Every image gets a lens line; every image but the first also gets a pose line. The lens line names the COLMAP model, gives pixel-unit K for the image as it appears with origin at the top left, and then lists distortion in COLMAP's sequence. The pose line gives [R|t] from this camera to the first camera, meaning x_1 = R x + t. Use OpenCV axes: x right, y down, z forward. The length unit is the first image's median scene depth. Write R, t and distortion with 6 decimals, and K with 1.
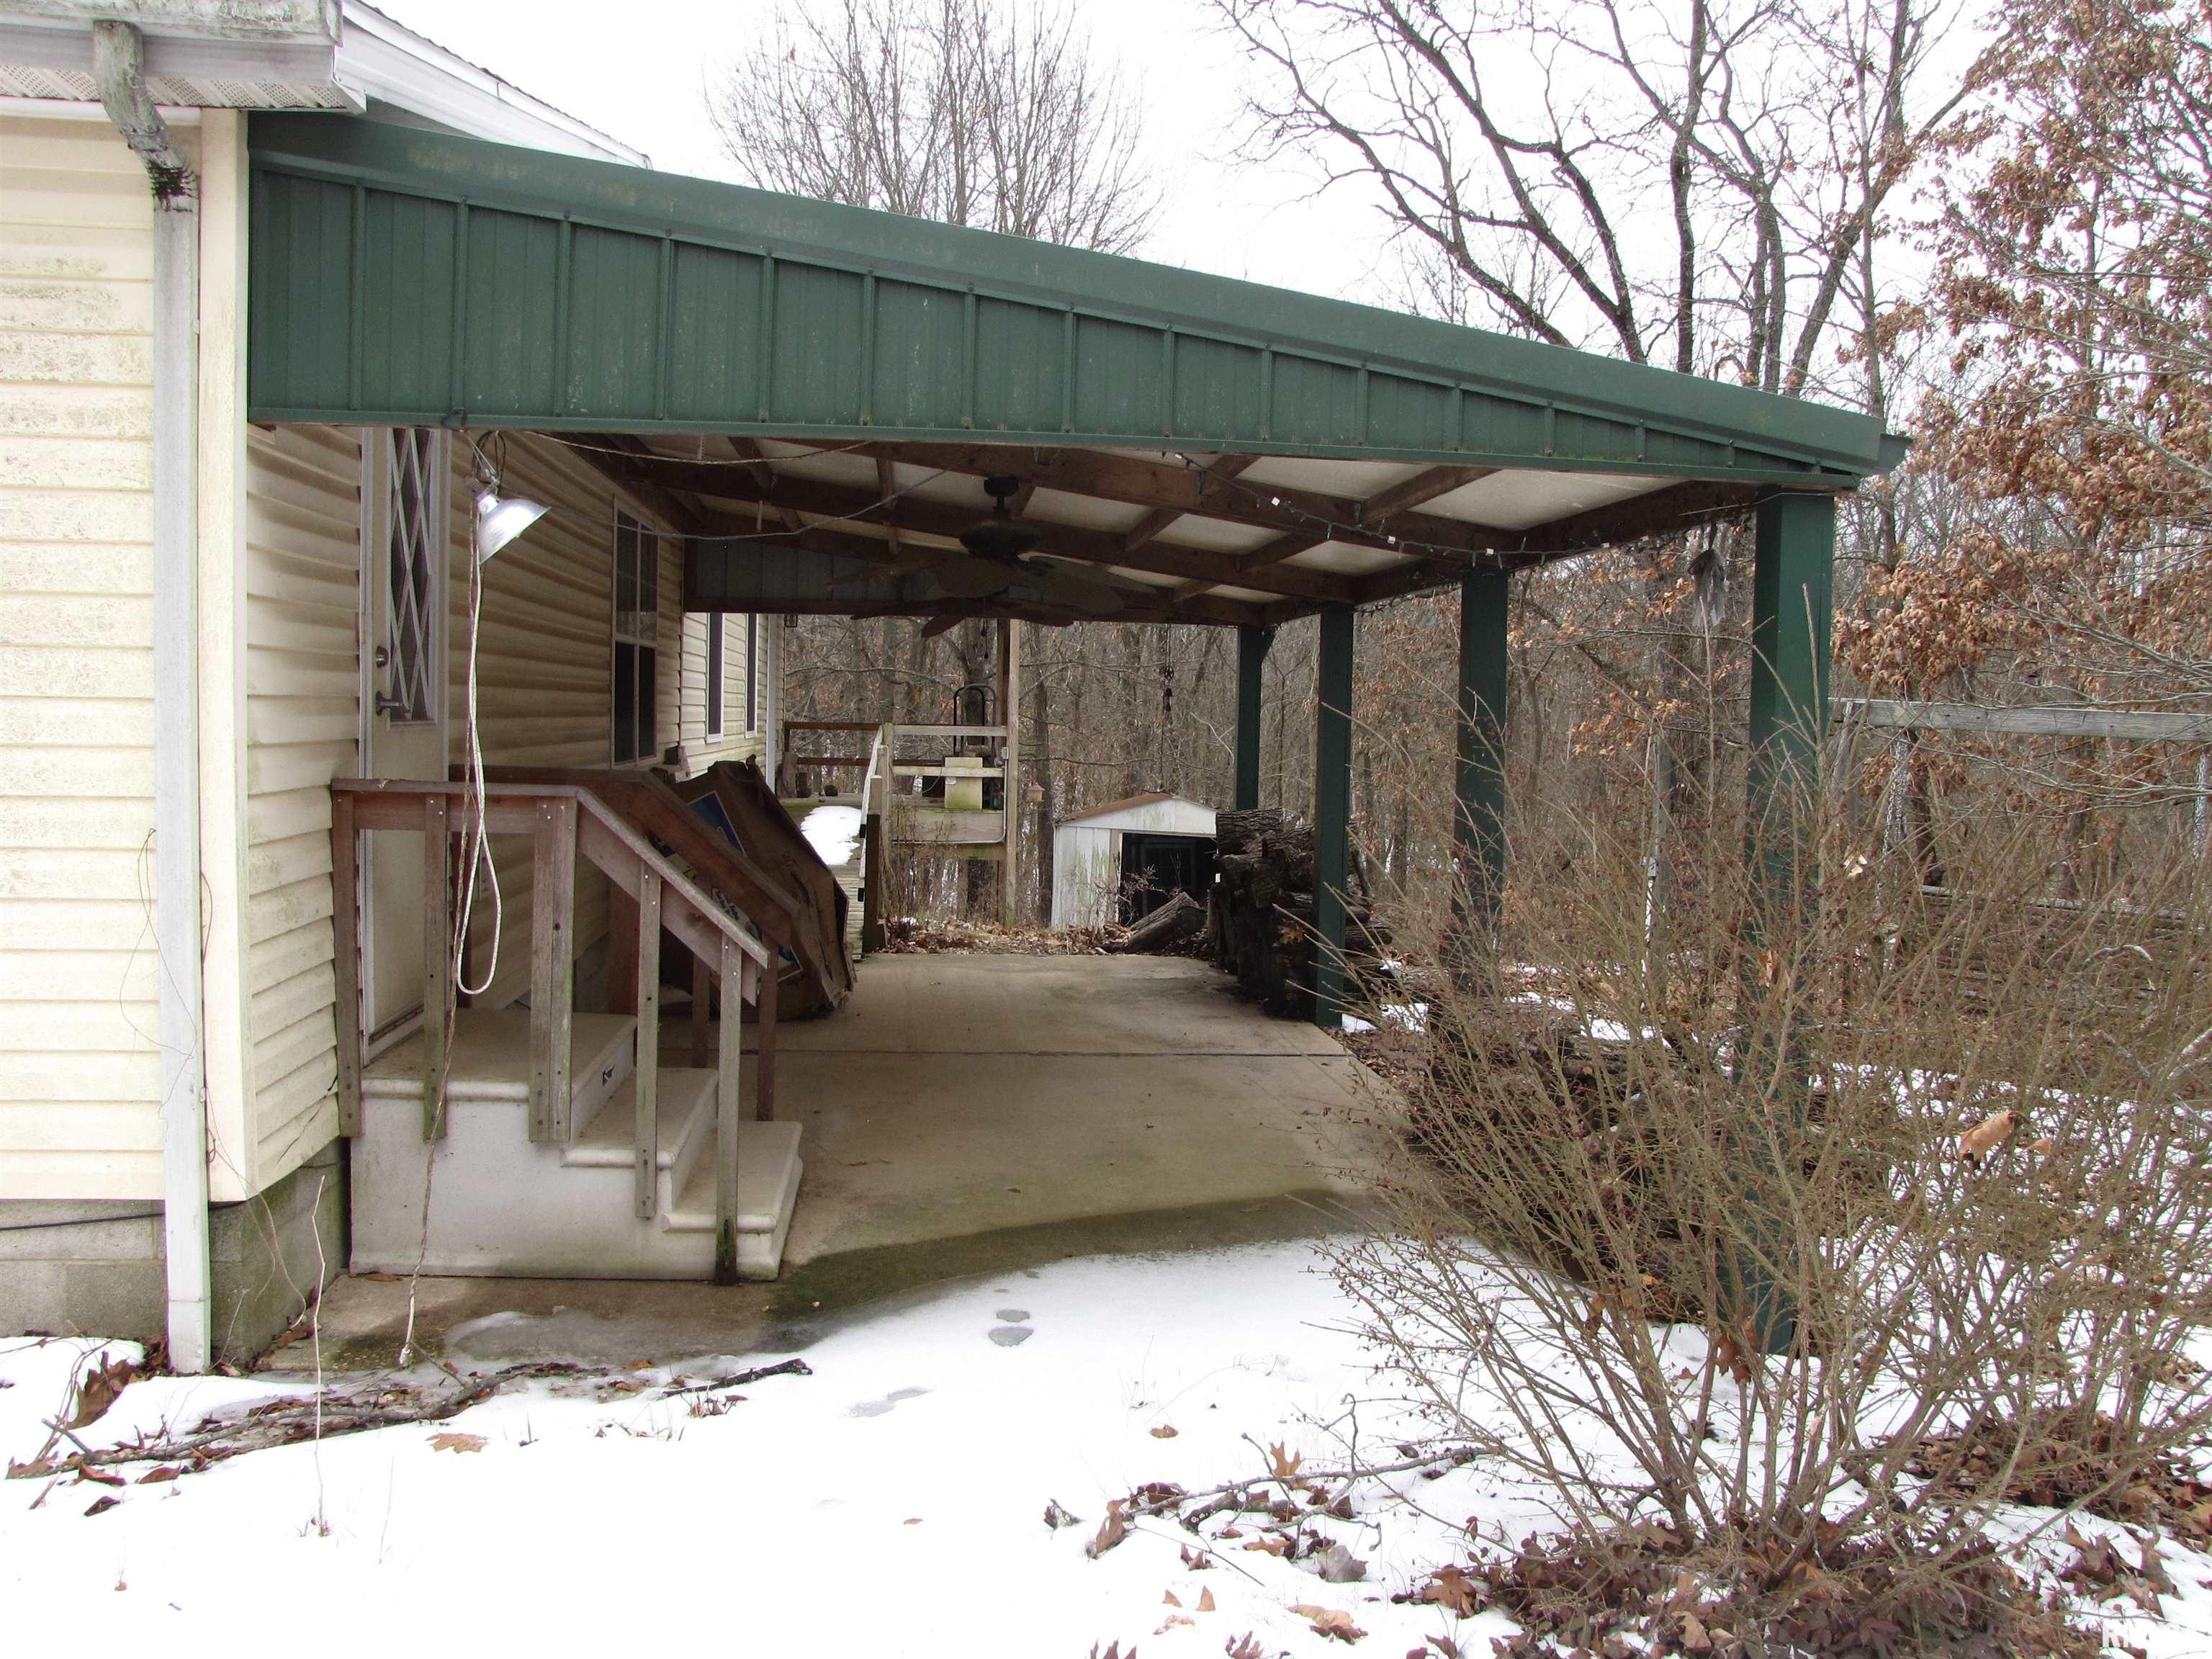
lens RADIAL K [[1866.0, 0, 1130.5], [0, 1866.0, 846.6], [0, 0, 1]] dist [-0.197954, 0.183512]
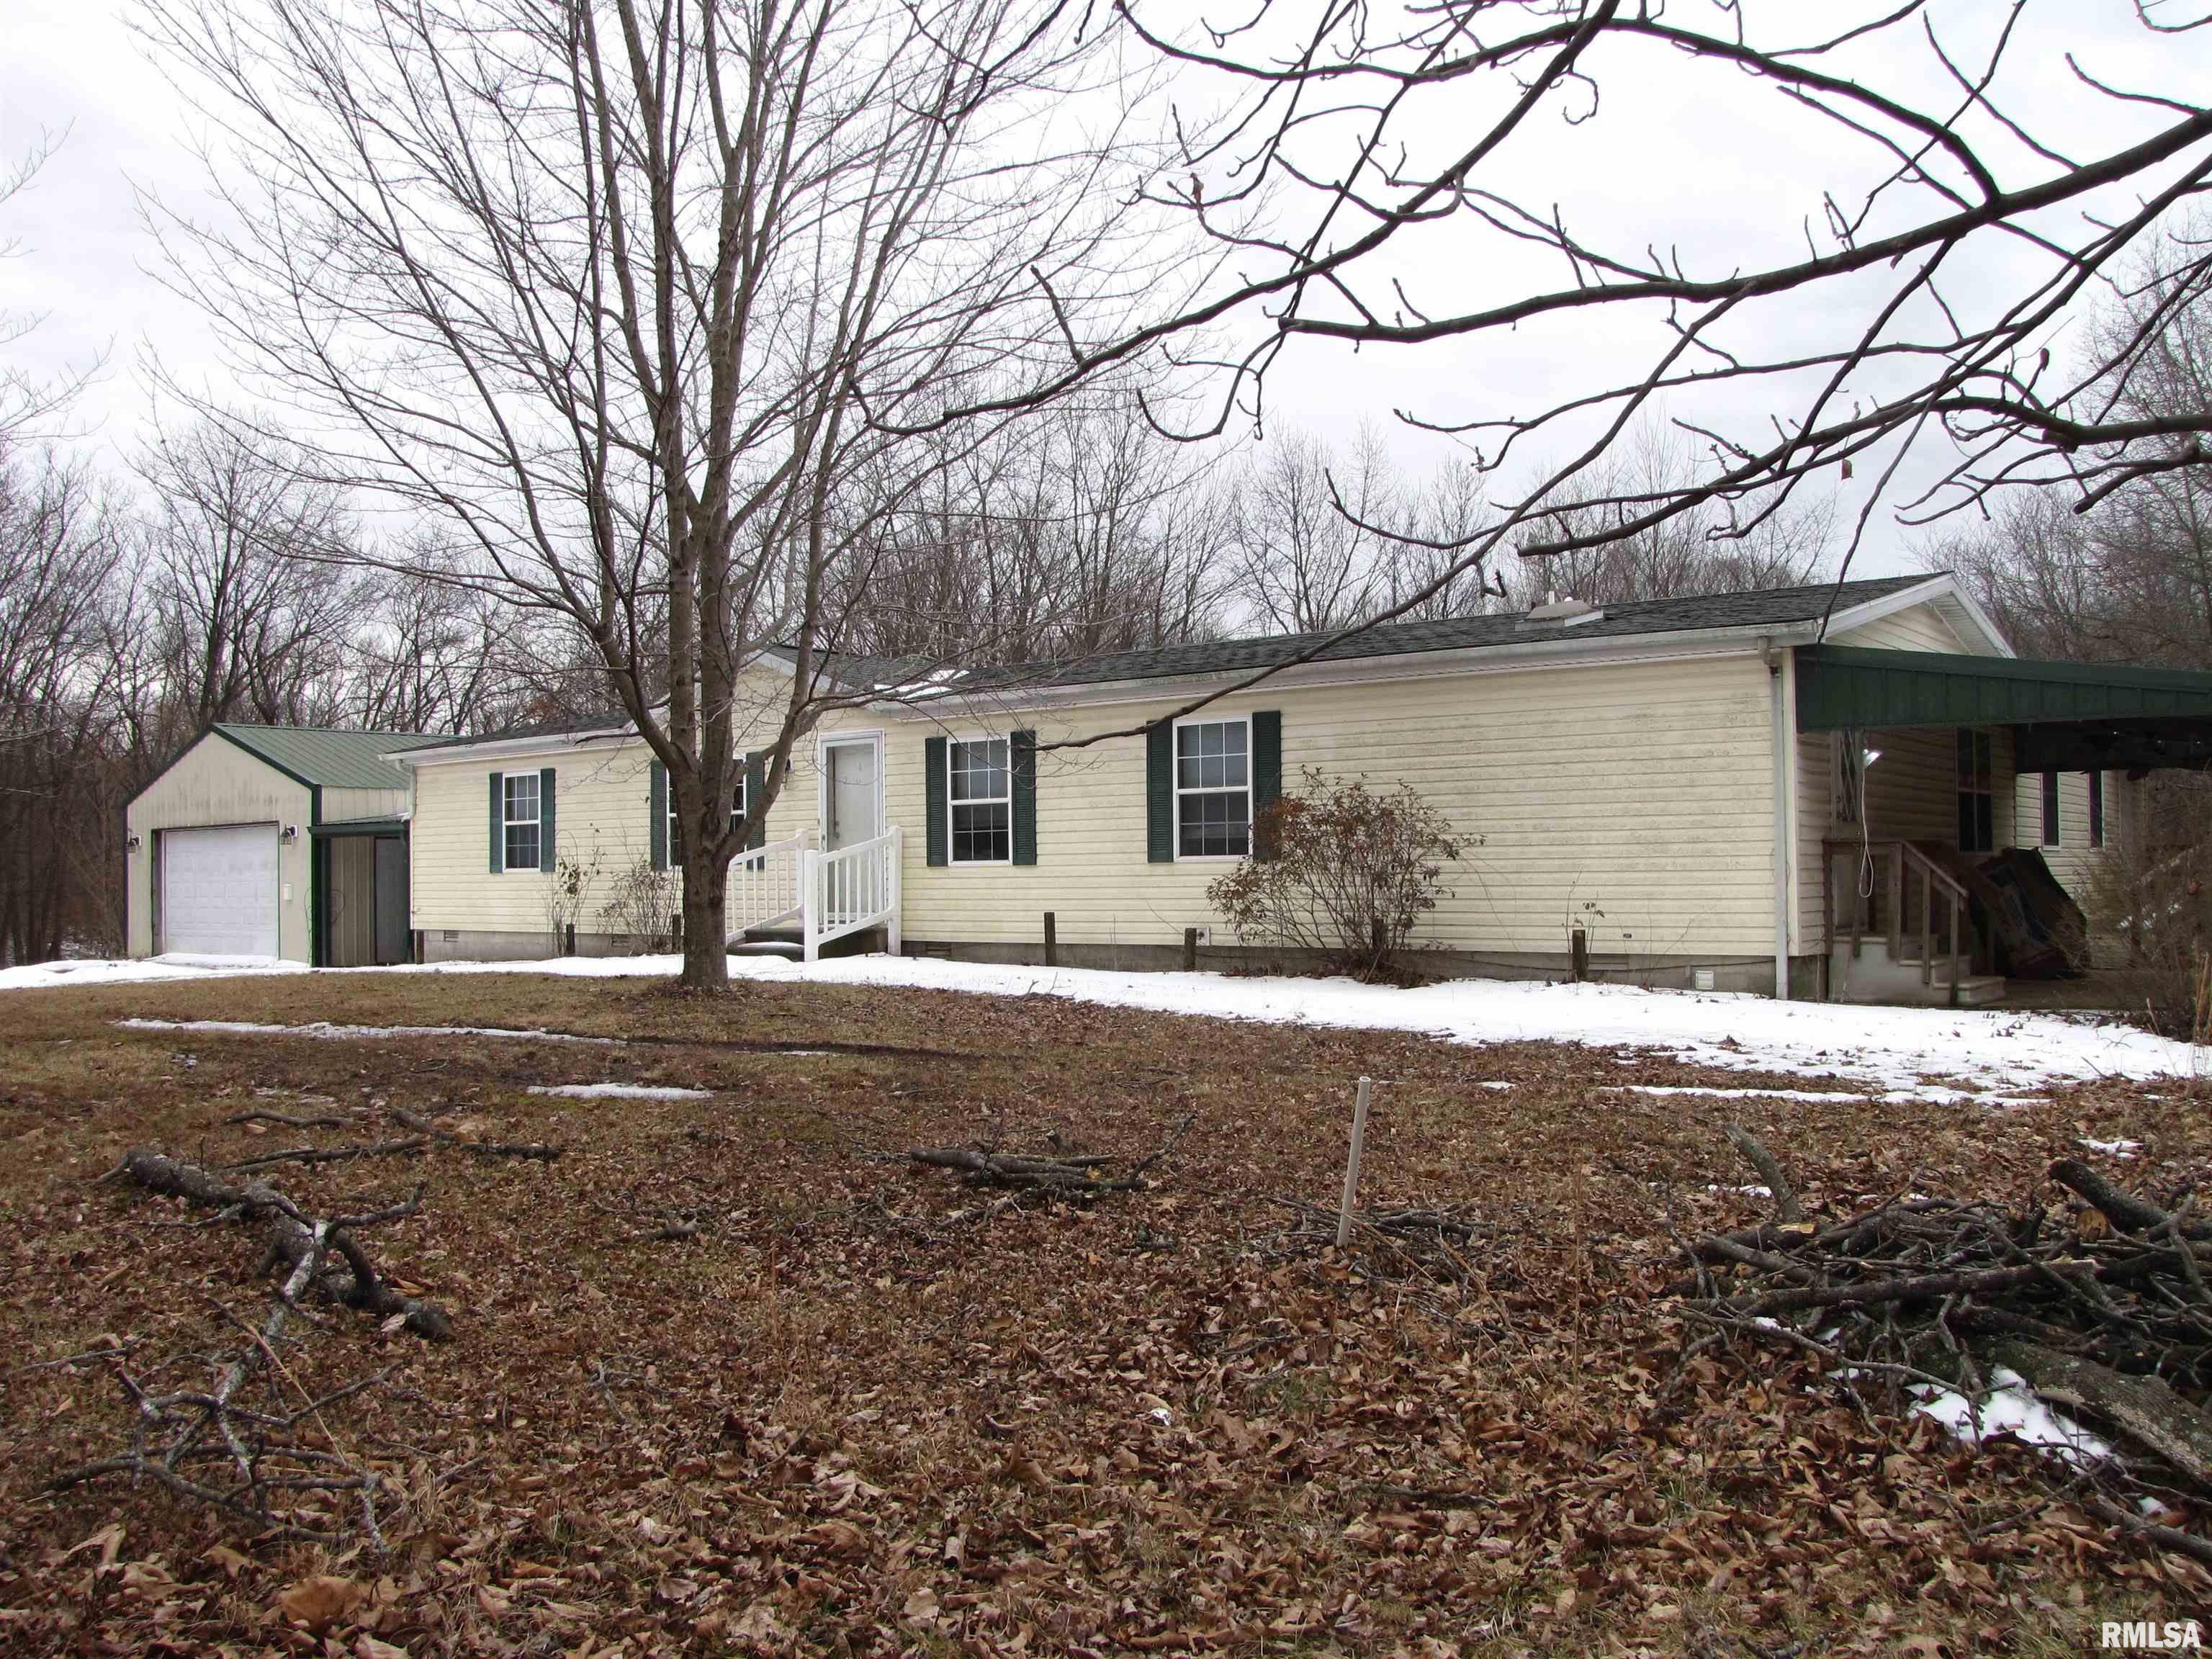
lens RADIAL K [[1866.0, 0, 1130.5], [0, 1866.0, 846.6], [0, 0, 1]] dist [-0.197954, 0.183512]
pose [[0.706042, -0.040021, -0.707038, 0.861097], [-0.025385, 0.996330, -0.081744, 0.242561], [0.707715, 0.075663, 0.702435, -1.892164]]
